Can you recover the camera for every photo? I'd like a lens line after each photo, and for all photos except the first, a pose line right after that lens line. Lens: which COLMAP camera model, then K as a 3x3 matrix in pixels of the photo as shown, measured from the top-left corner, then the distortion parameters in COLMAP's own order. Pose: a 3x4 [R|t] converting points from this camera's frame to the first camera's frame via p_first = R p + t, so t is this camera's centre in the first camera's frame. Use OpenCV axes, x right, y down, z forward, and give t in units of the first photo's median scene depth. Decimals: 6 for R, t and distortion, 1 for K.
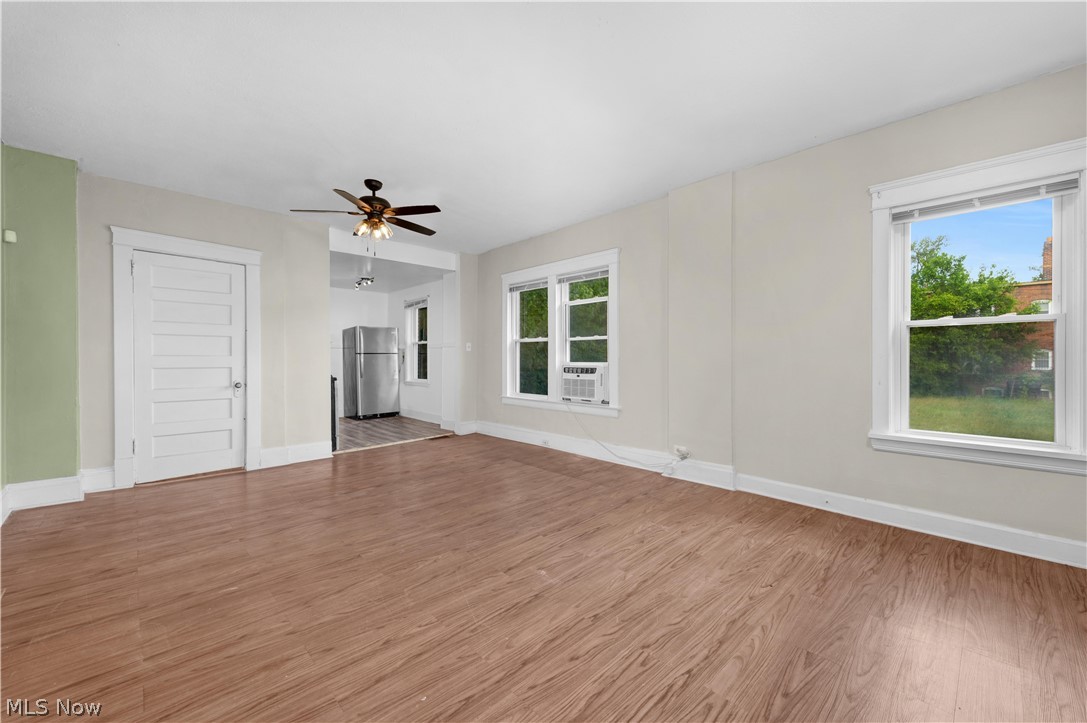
lens RADIAL K [[428.7, 0, 568.2], [0, 428.7, 359.0], [0, 0, 1]] dist [0.015656, -0.002986]
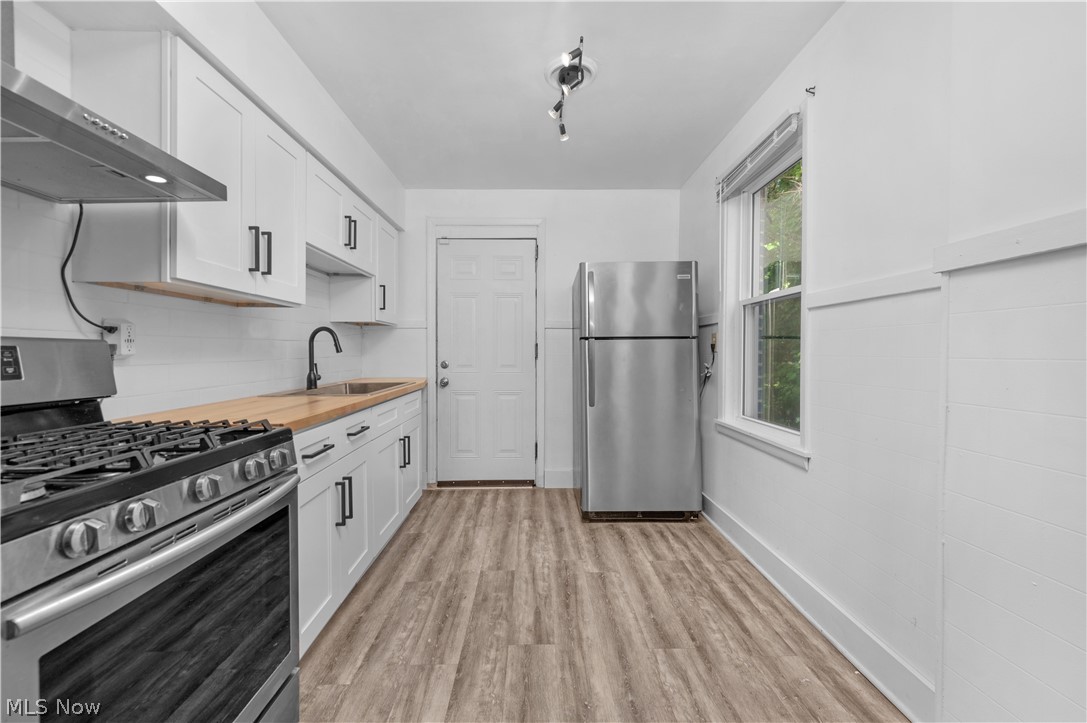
lens RADIAL K [[428.7, 0, 538.5], [0, 428.7, 354.4], [0, 0, 1]] dist [0.015656, -0.002986]
pose [[0.703484, 0.005430, -0.710690, -0.677992], [-0.005444, 0.999983, 0.002251, -0.000675], [0.710690, 0.002286, 0.703502, 1.877874]]
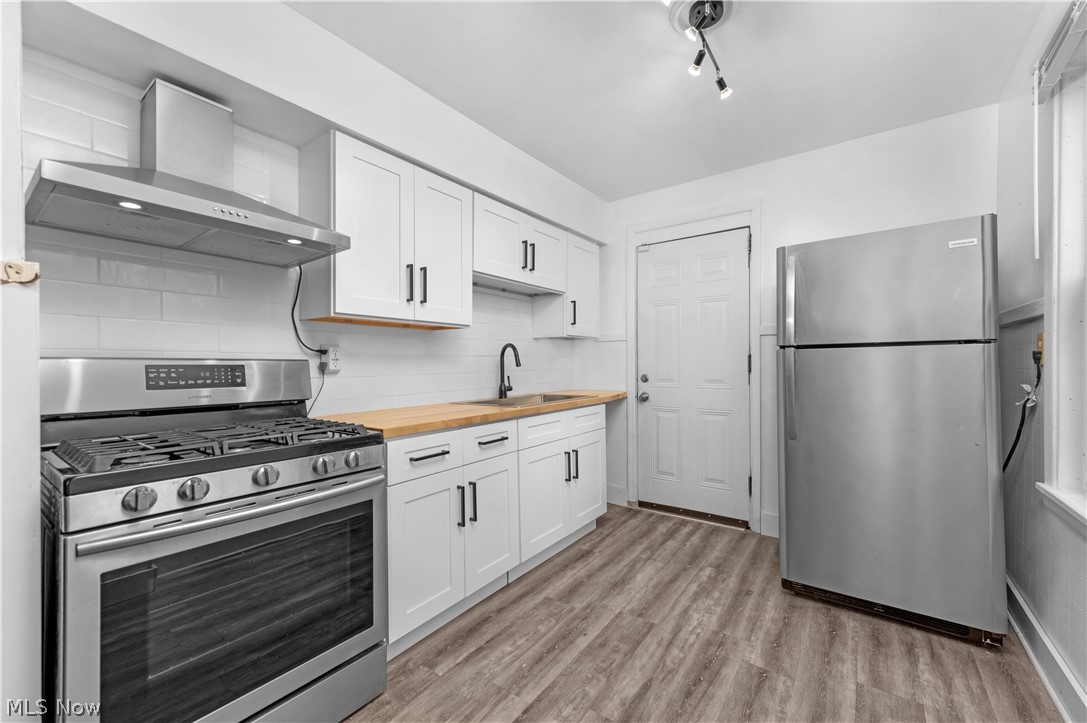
lens RADIAL K [[428.7, 0, 558.6], [0, 428.7, 362.6], [0, 0, 1]] dist [0.015656, -0.002986]
pose [[0.153716, -0.001219, -0.988114, -0.629317], [-0.001764, 0.999997, -0.001508, -0.007326], [0.988113, 0.001974, 0.153714, 2.138414]]
